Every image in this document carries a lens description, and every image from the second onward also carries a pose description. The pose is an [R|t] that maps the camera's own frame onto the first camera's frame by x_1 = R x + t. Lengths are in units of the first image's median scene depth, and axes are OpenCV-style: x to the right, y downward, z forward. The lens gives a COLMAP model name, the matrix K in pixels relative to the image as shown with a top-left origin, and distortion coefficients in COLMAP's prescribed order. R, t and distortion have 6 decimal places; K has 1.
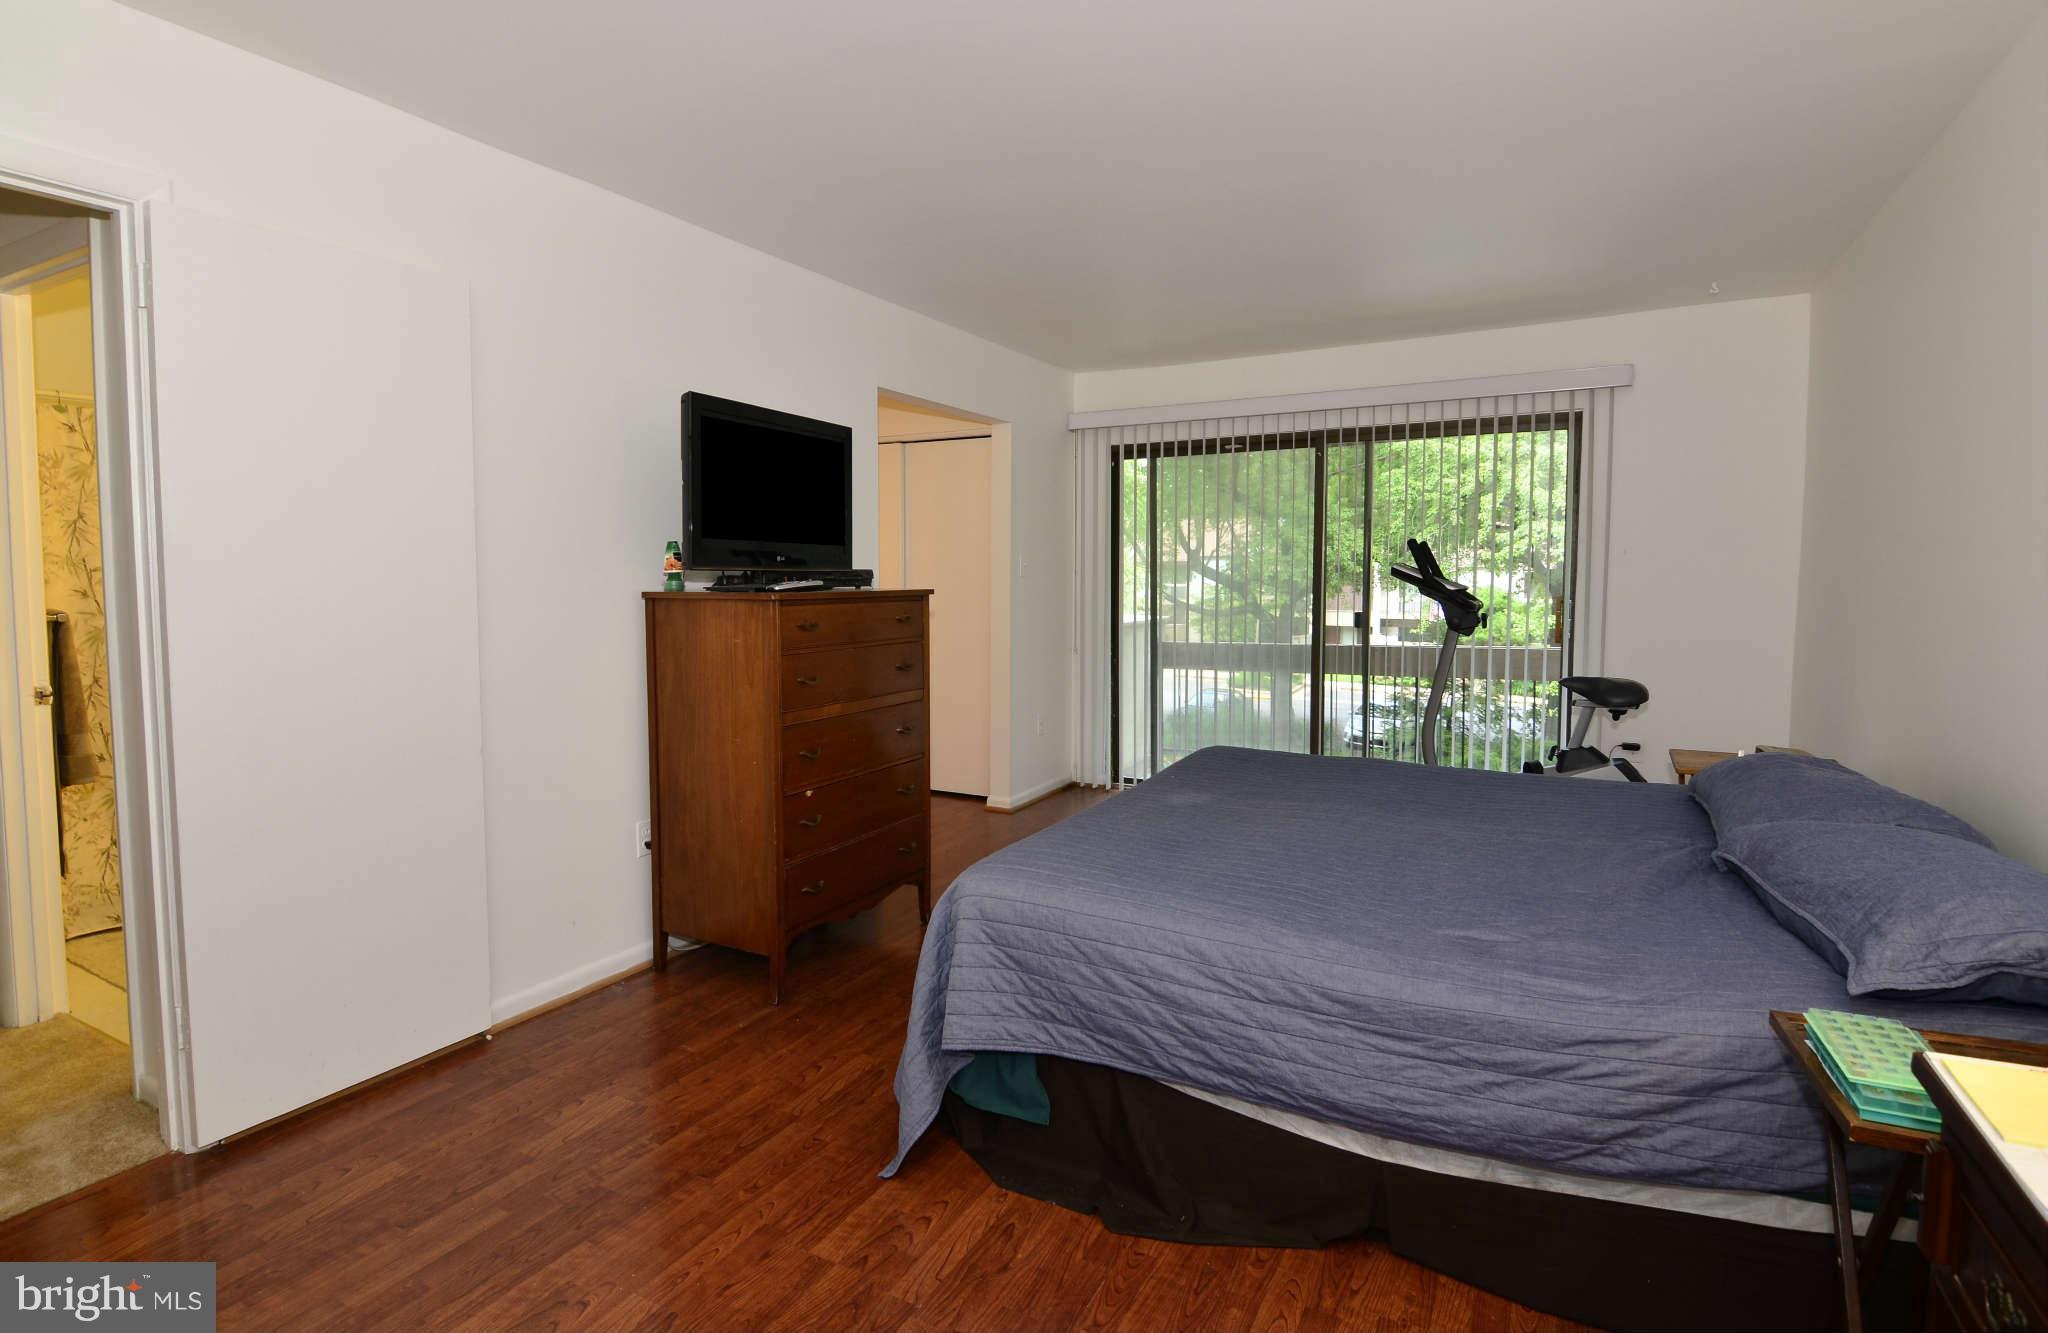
lens RADIAL K [[977.7, 0, 1036.1], [0, 977.7, 650.9], [0, 0, 1]] dist [-0.024354, -0.001081]
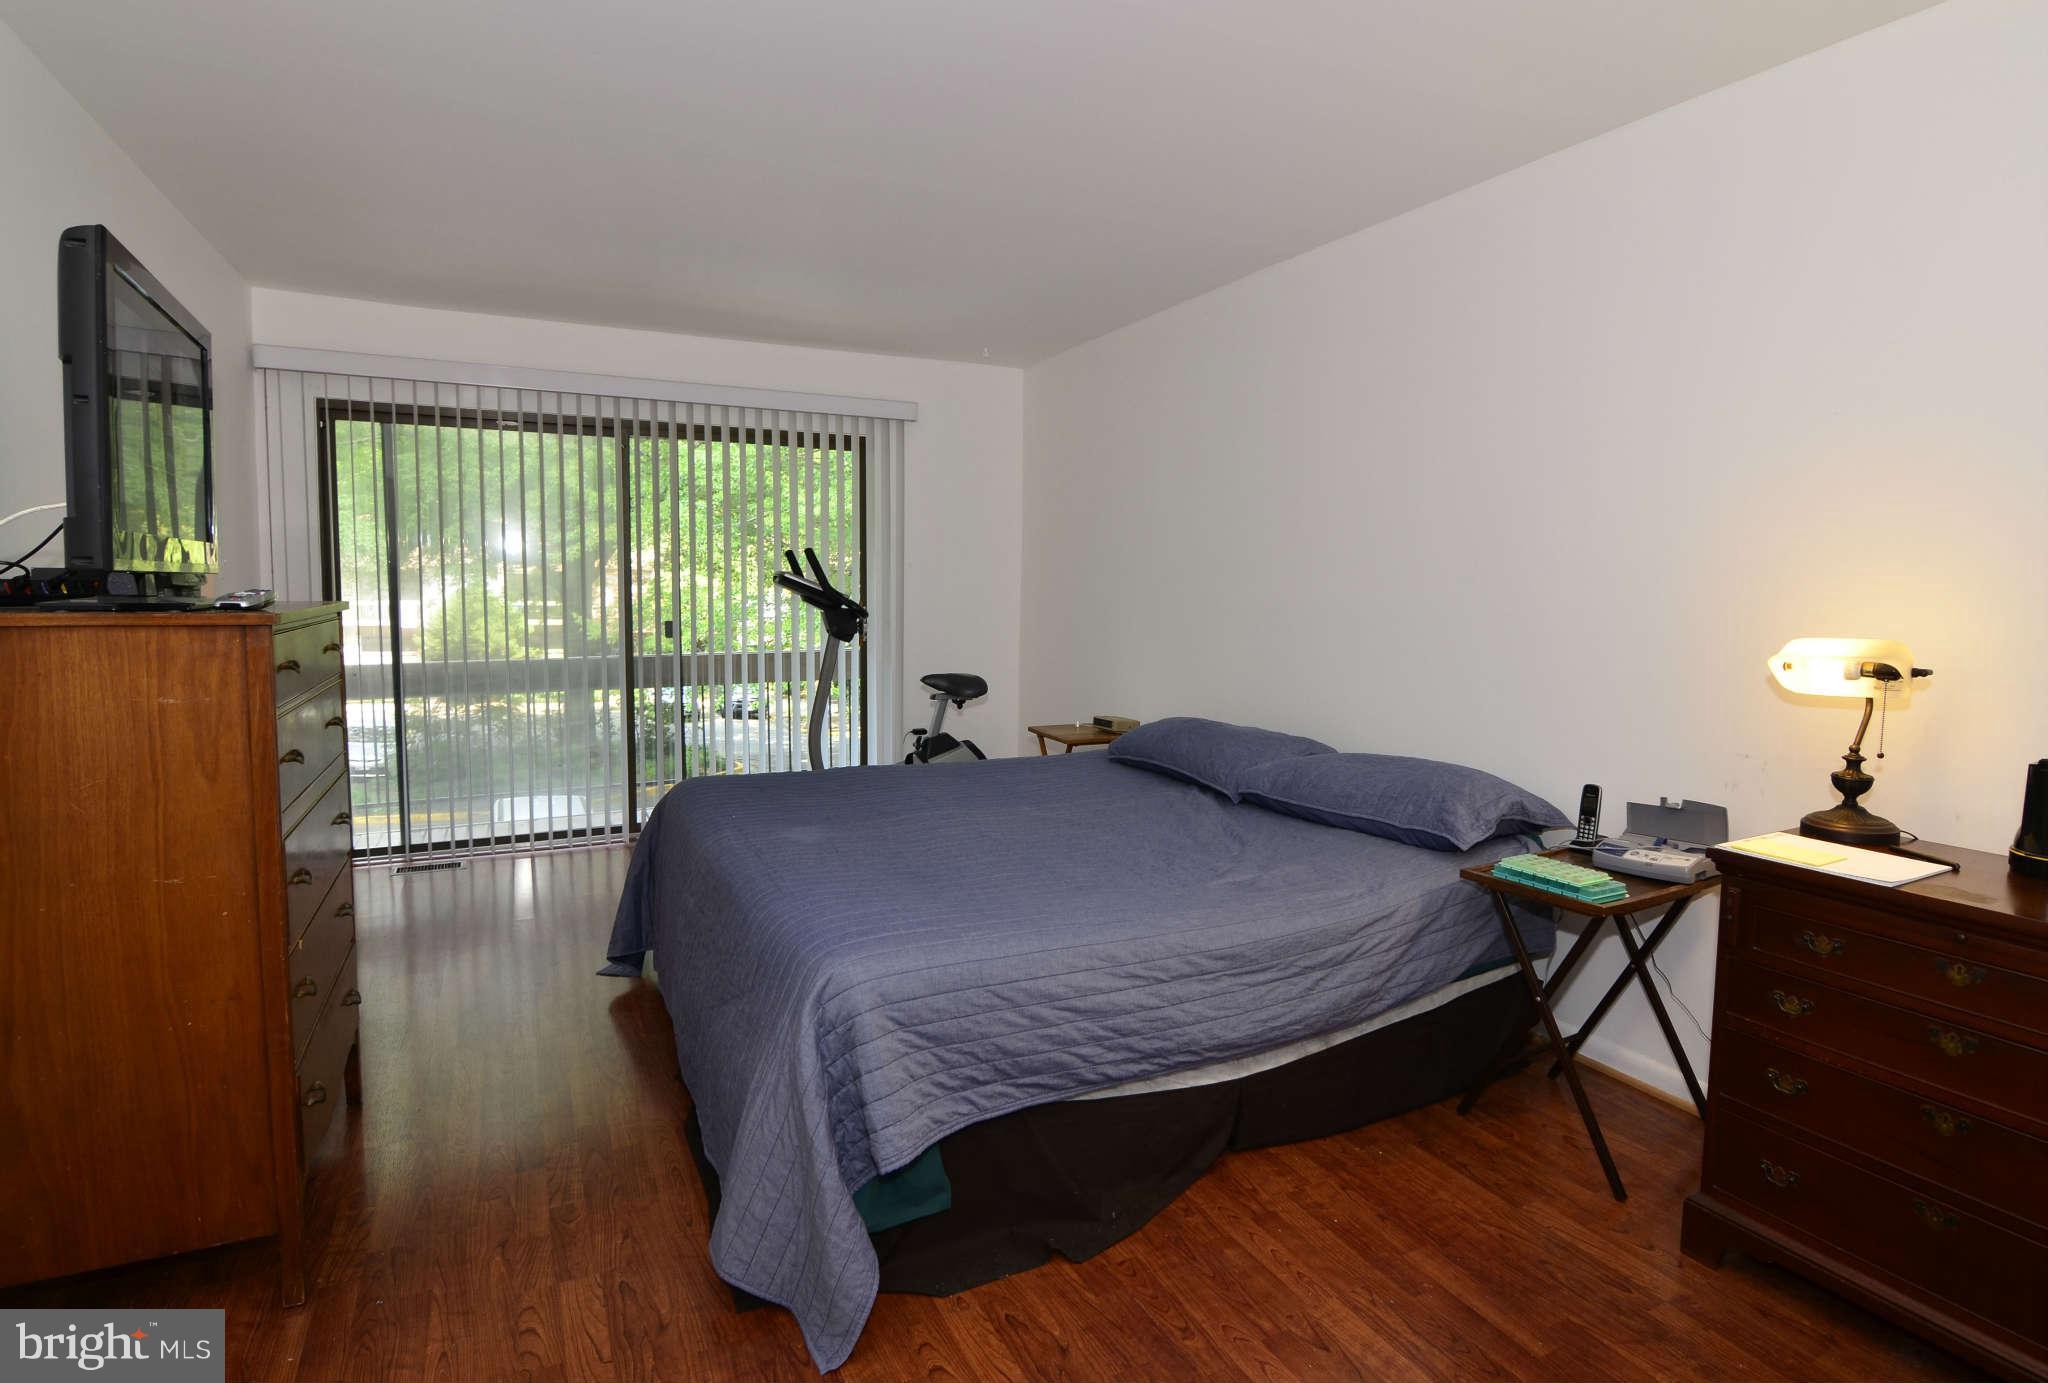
lens RADIAL K [[1011.8, 0, 1020.0], [0, 1011.8, 698.4], [0, 0, 1]] dist [-0.016686, -0.000571]
pose [[0.589522, -0.079983, 0.803783, -0.717545], [0.048283, 0.996795, 0.063777, -0.035500], [-0.806308, 0.001212, 0.591494, 0.440267]]
